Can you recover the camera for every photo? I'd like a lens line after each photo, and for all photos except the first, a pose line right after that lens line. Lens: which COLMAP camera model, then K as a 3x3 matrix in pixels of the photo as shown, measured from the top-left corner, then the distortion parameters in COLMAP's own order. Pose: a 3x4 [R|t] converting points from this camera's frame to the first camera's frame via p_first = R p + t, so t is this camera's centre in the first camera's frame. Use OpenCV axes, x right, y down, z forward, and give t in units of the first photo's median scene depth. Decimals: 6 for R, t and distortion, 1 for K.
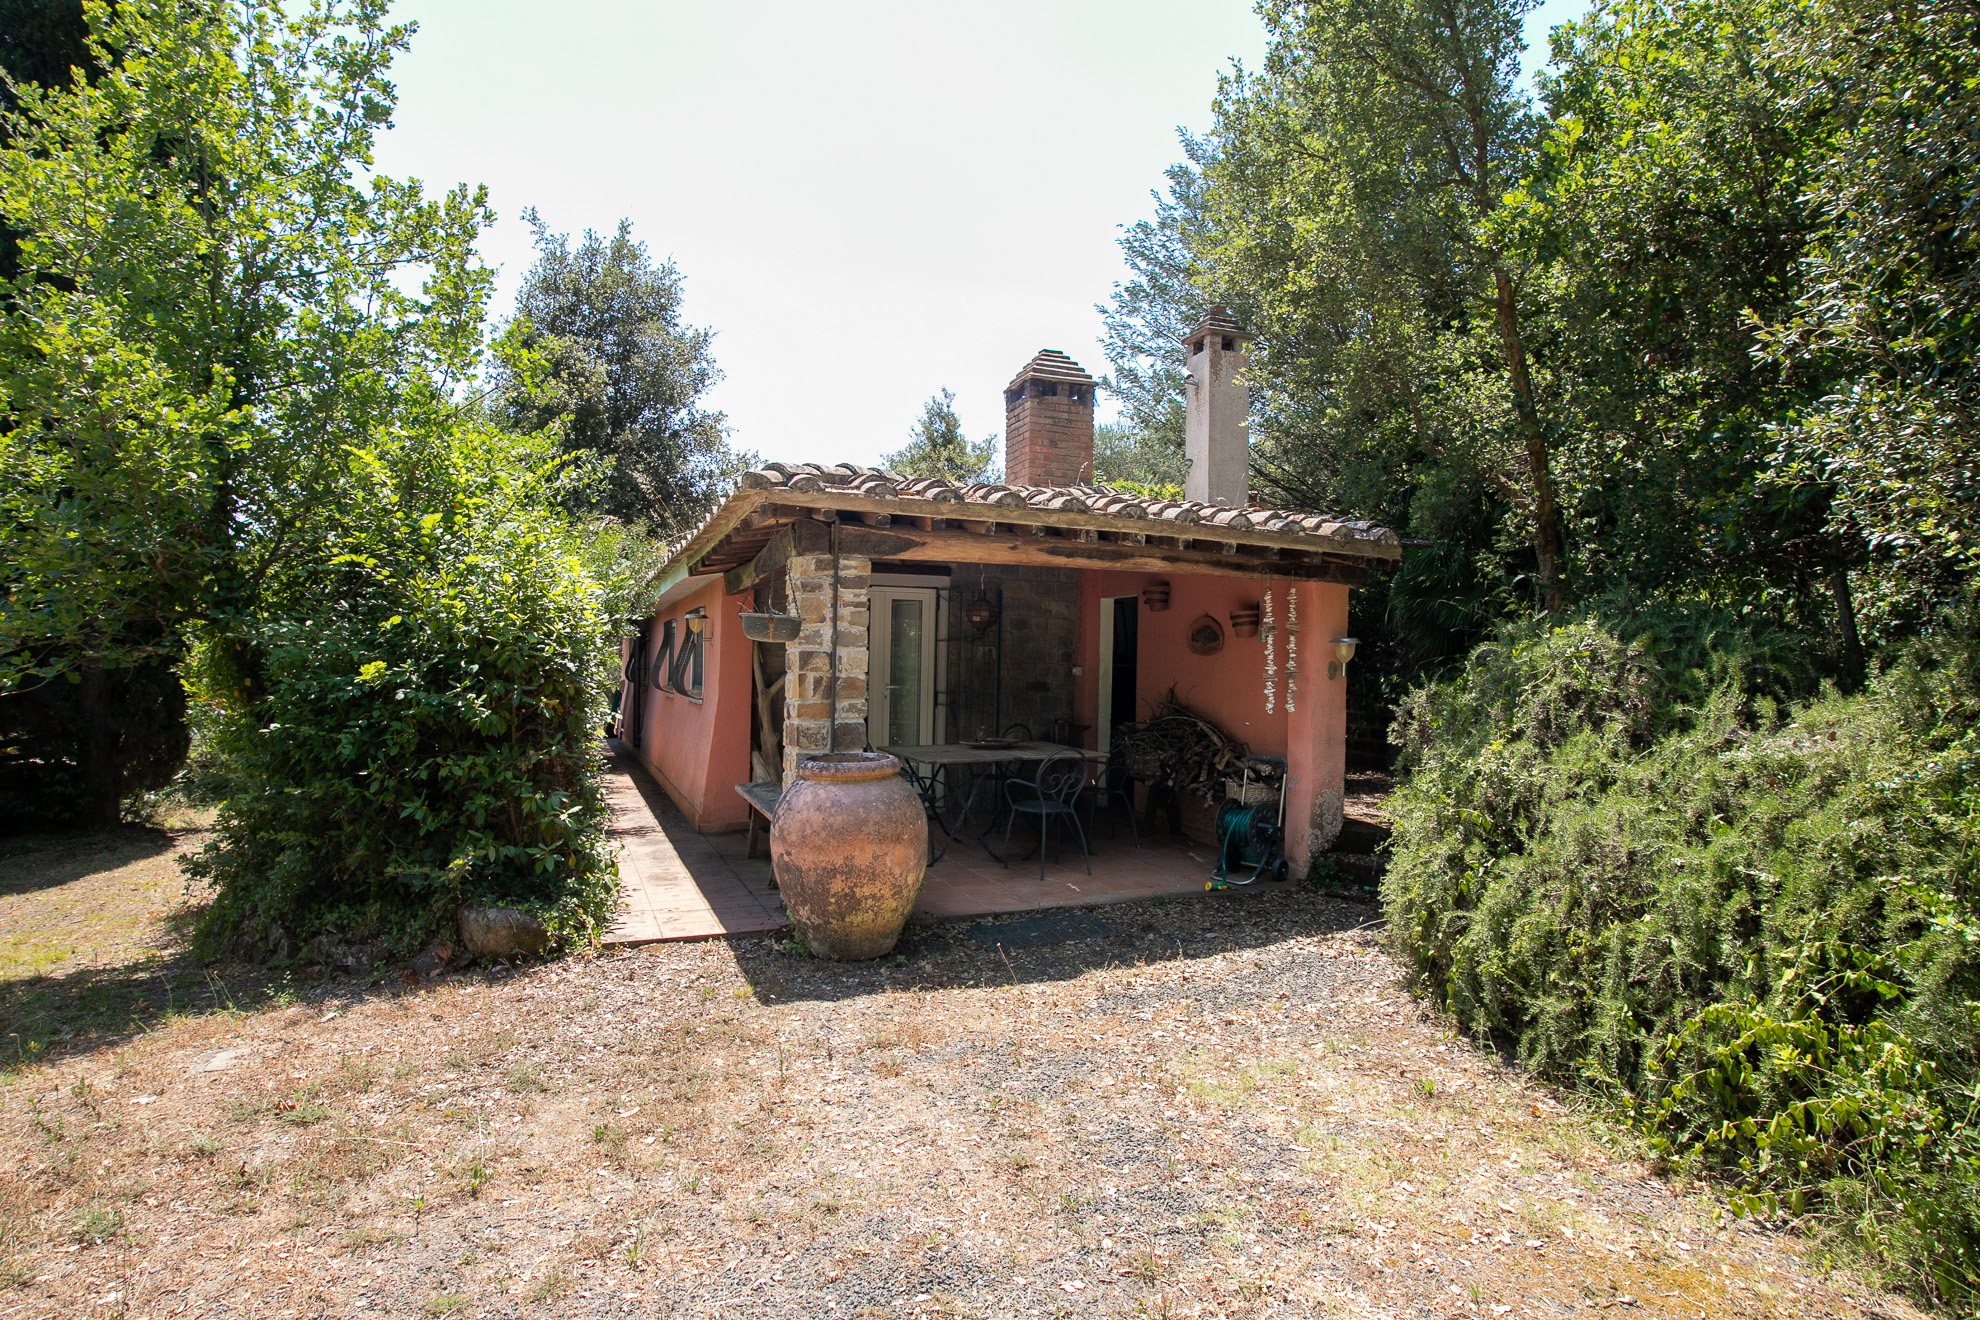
lens RADIAL K [[1143.7, 0, 990.0], [0, 1143.7, 660.0], [0, 0, 1]] dist [0.002614, 0.001797]
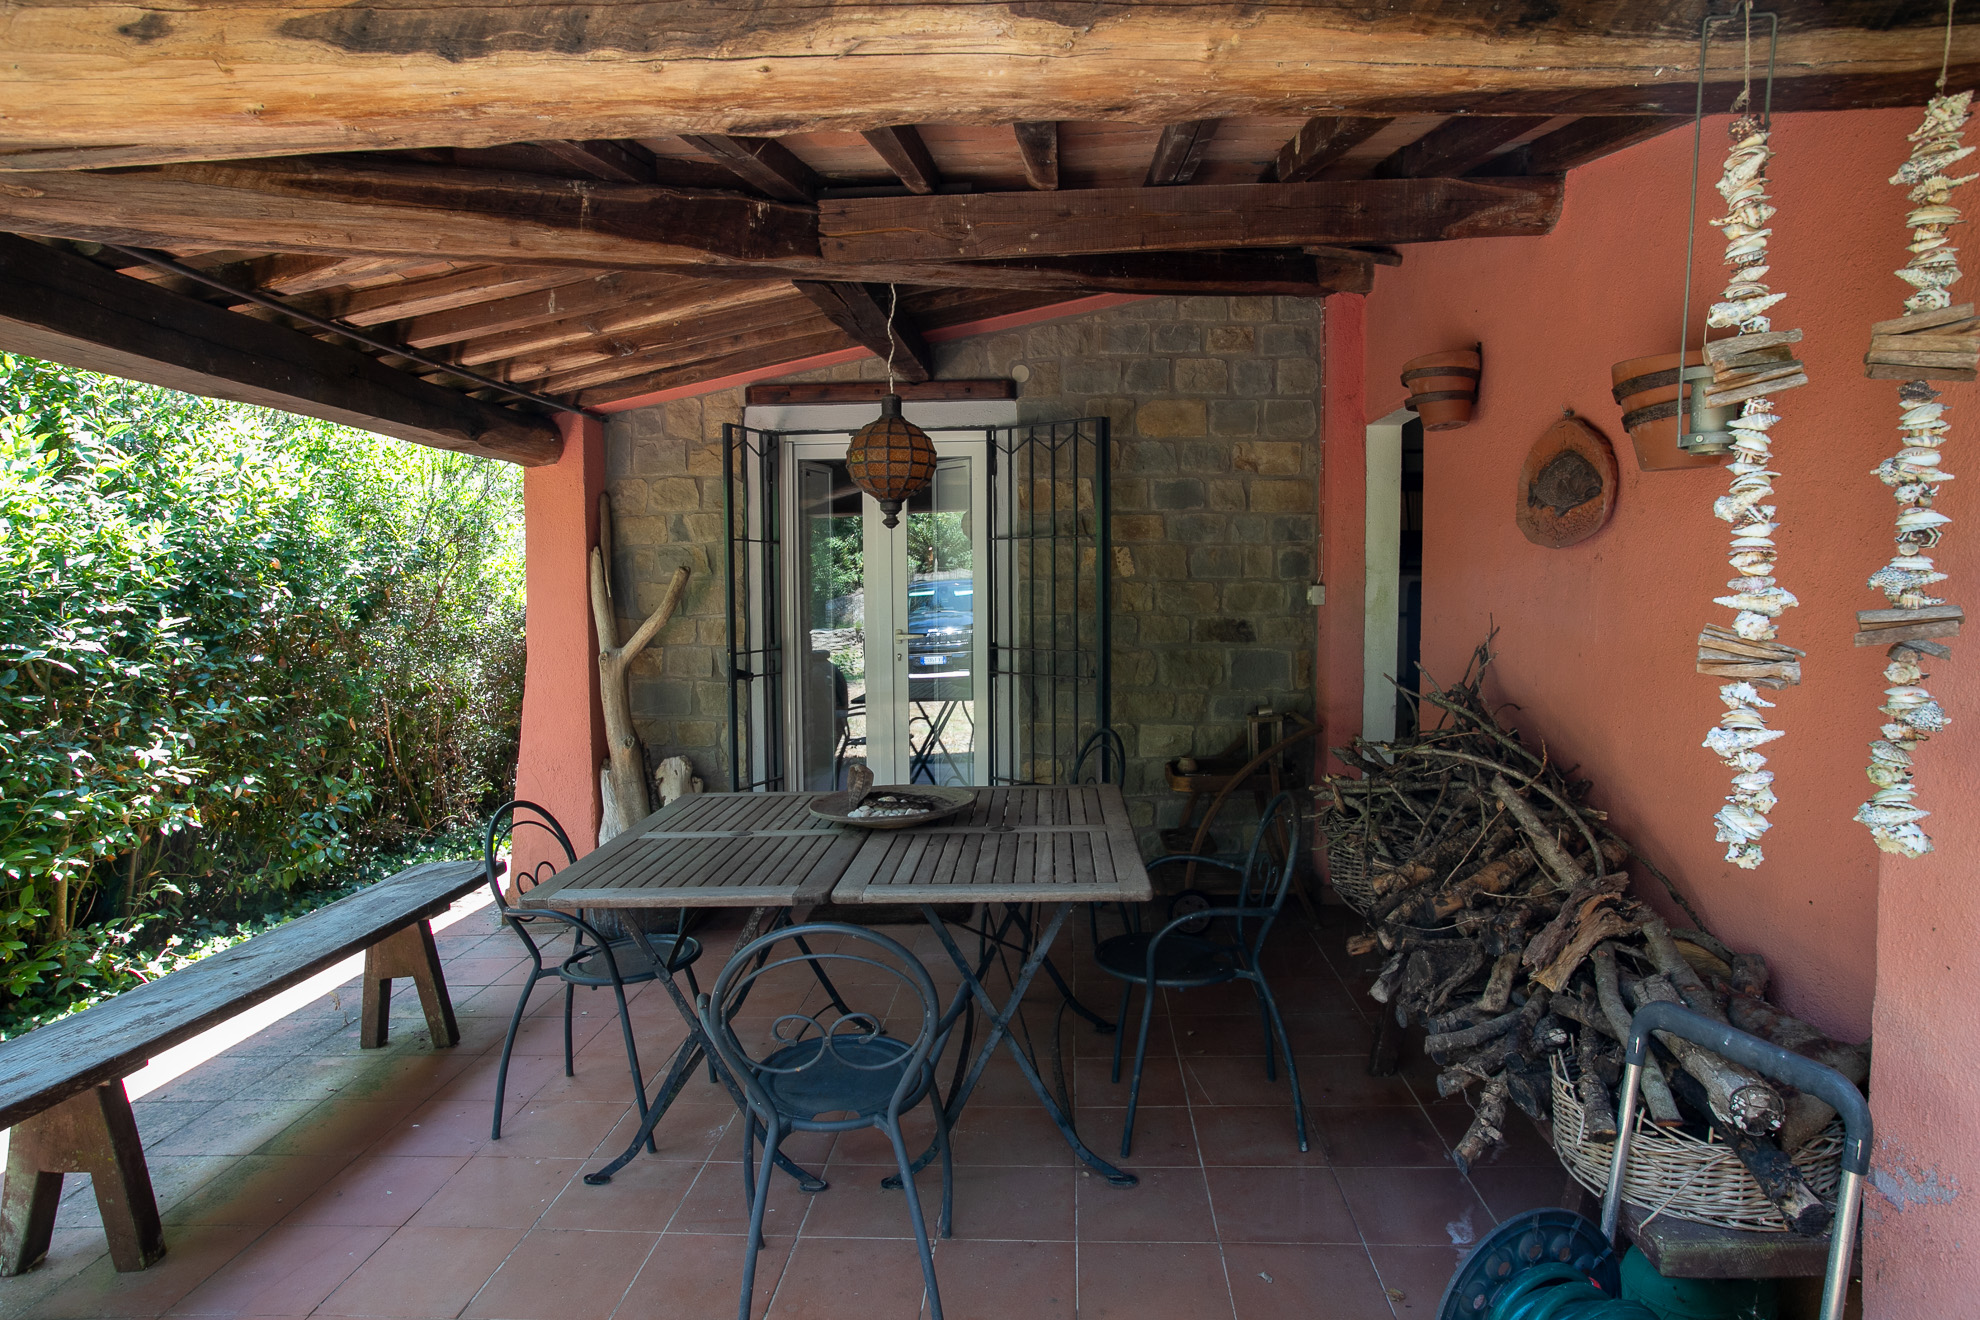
lens RADIAL K [[1143.7, 0, 990.0], [0, 1143.7, 660.0], [0, 0, 1]] dist [0.002614, 0.001797]
pose [[0.913138, 0.002708, -0.407641, 0.202493], [0.027616, 0.997270, 0.068486, 0.001096], [0.406713, -0.073795, 0.910571, 0.766624]]
